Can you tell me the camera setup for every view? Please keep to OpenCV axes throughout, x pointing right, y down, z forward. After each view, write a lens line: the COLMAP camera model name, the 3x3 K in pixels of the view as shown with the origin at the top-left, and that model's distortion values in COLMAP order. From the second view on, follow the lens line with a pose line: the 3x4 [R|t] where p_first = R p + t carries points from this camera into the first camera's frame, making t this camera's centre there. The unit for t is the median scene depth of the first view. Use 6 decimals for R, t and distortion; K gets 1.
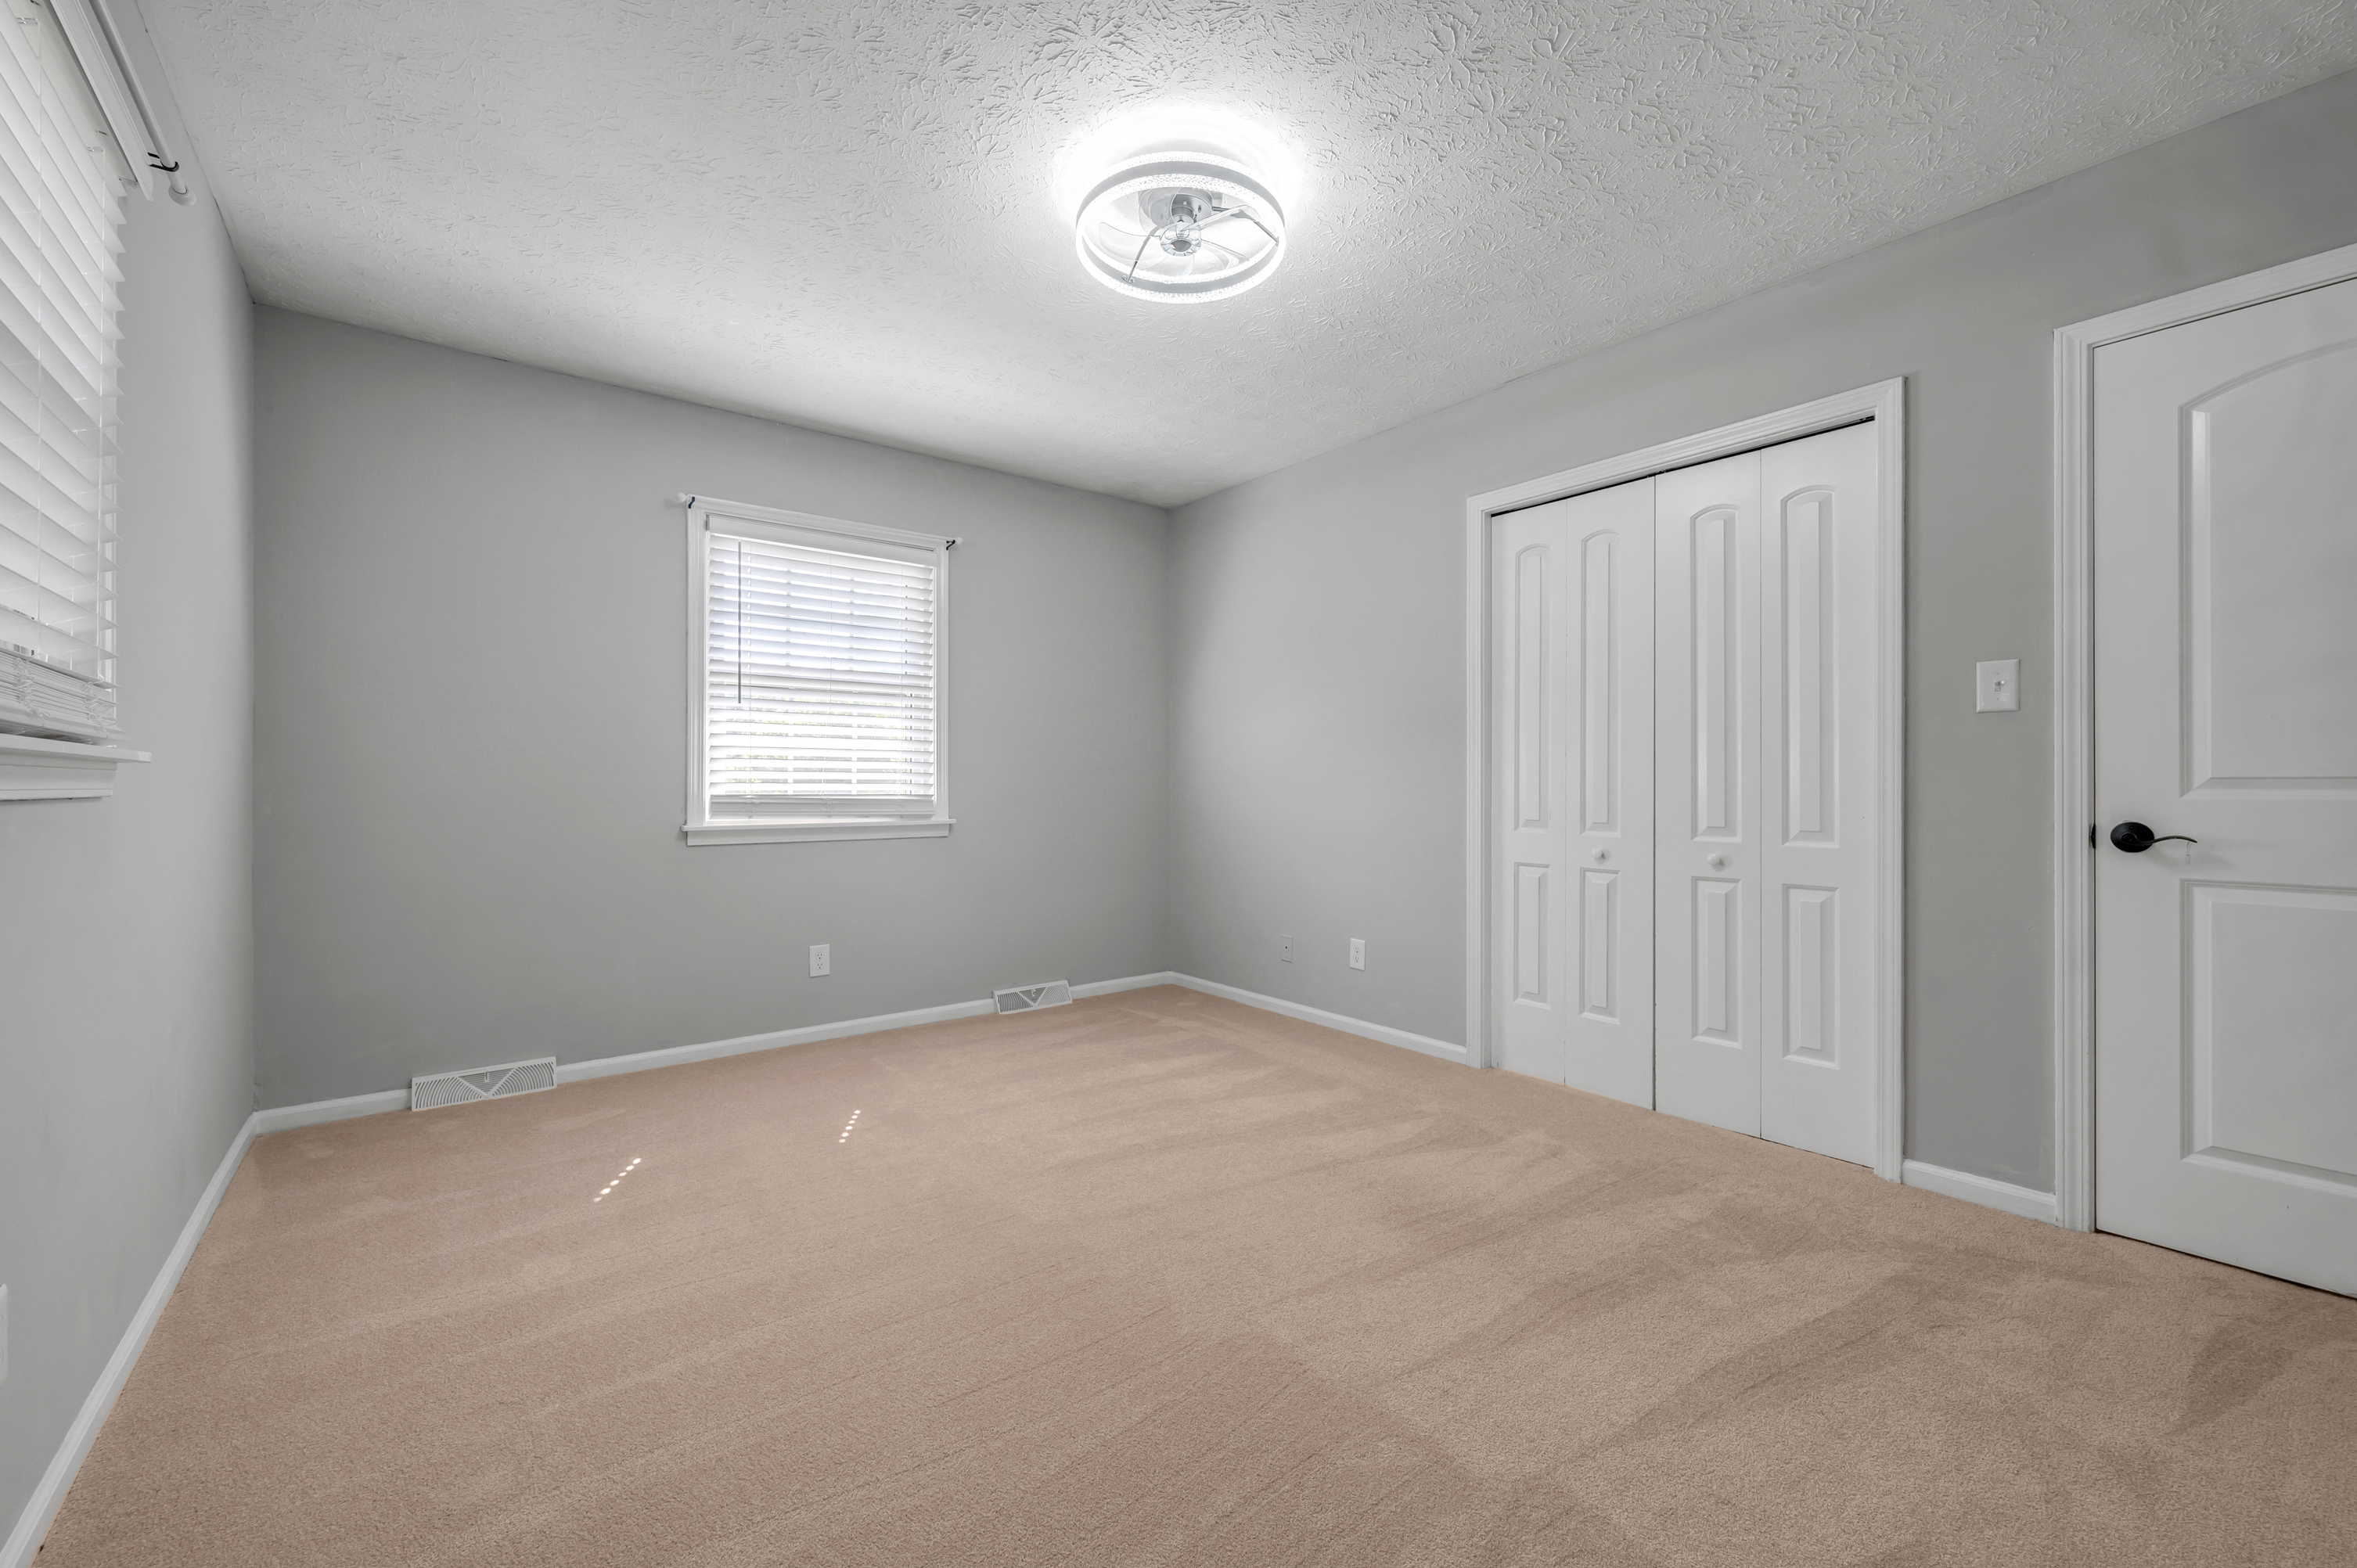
lens RADIAL K [[926.1, 0, 1170.9], [0, 926.1, 769.7], [0, 0, 1]] dist [-0.001096, 0.000022]
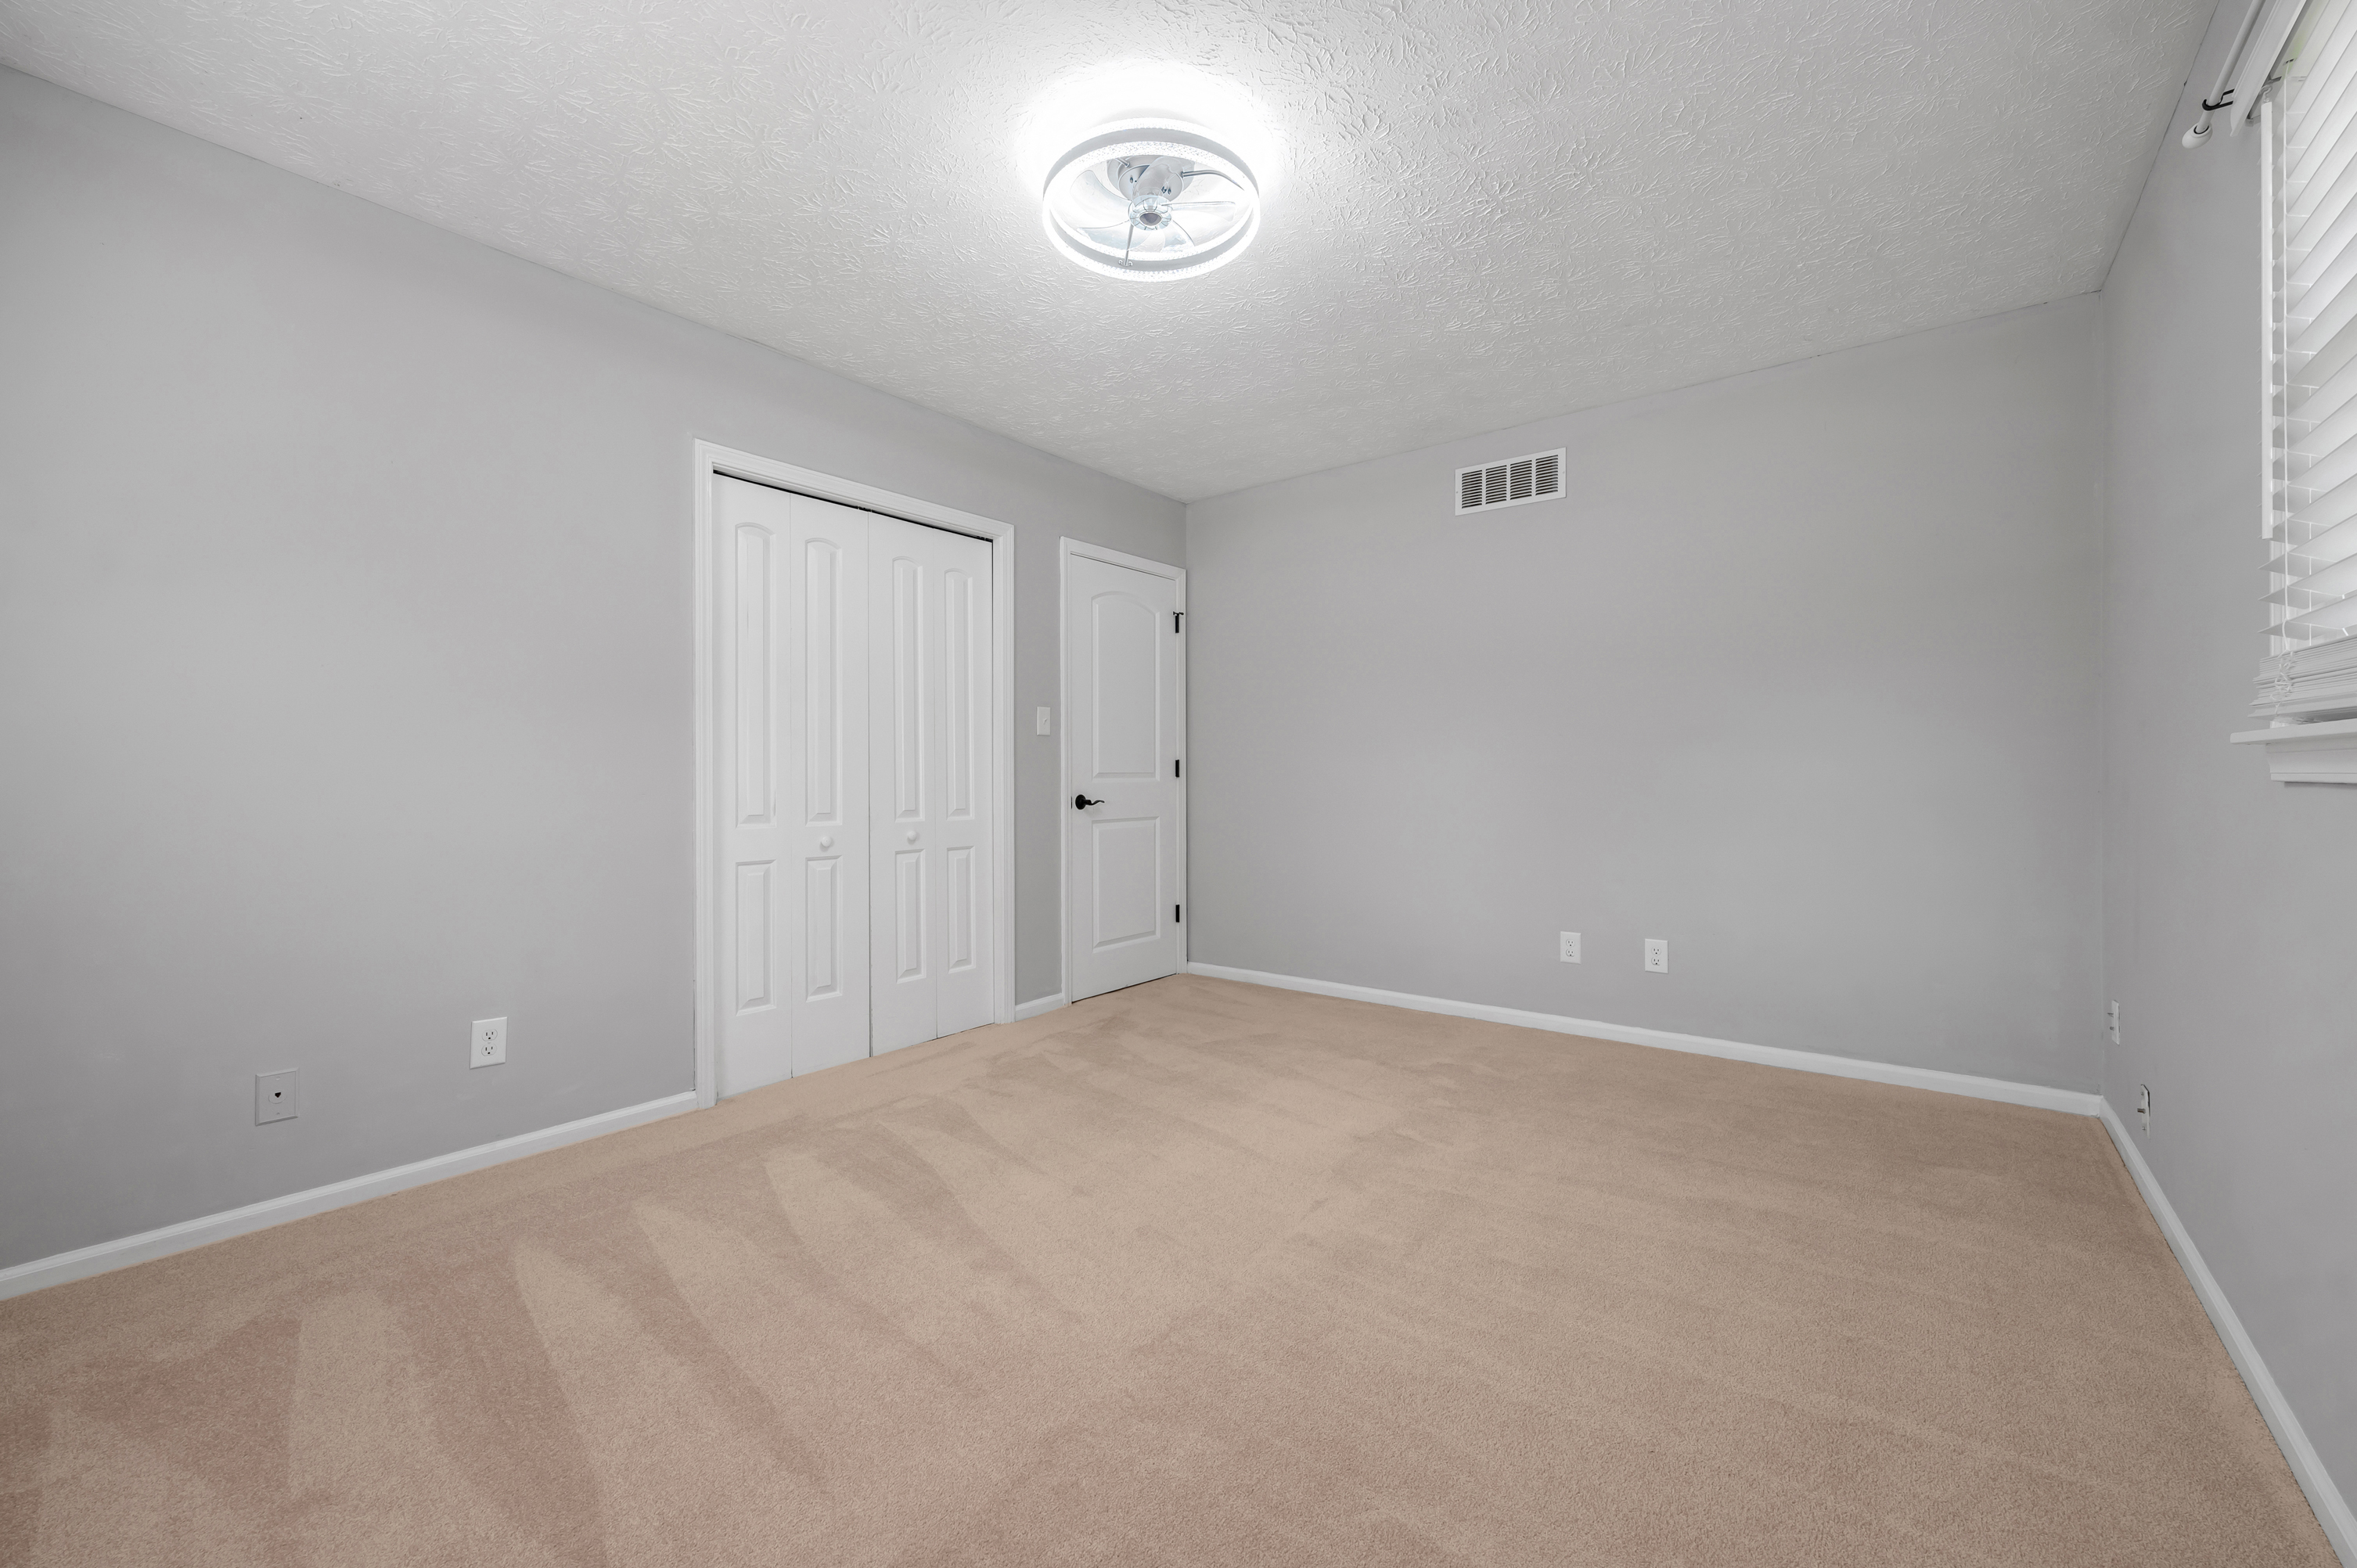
lens RADIAL K [[949.2, 0, 1171.9], [0, 949.2, 750.9], [0, 0, 1]] dist [0.000352, 0.000051]
pose [[-0.227220, 0.020853, 0.973620, -0.209613], [-0.016221, 0.999551, -0.025194, 0.001914], [-0.973708, -0.021518, -0.226779, 0.260202]]
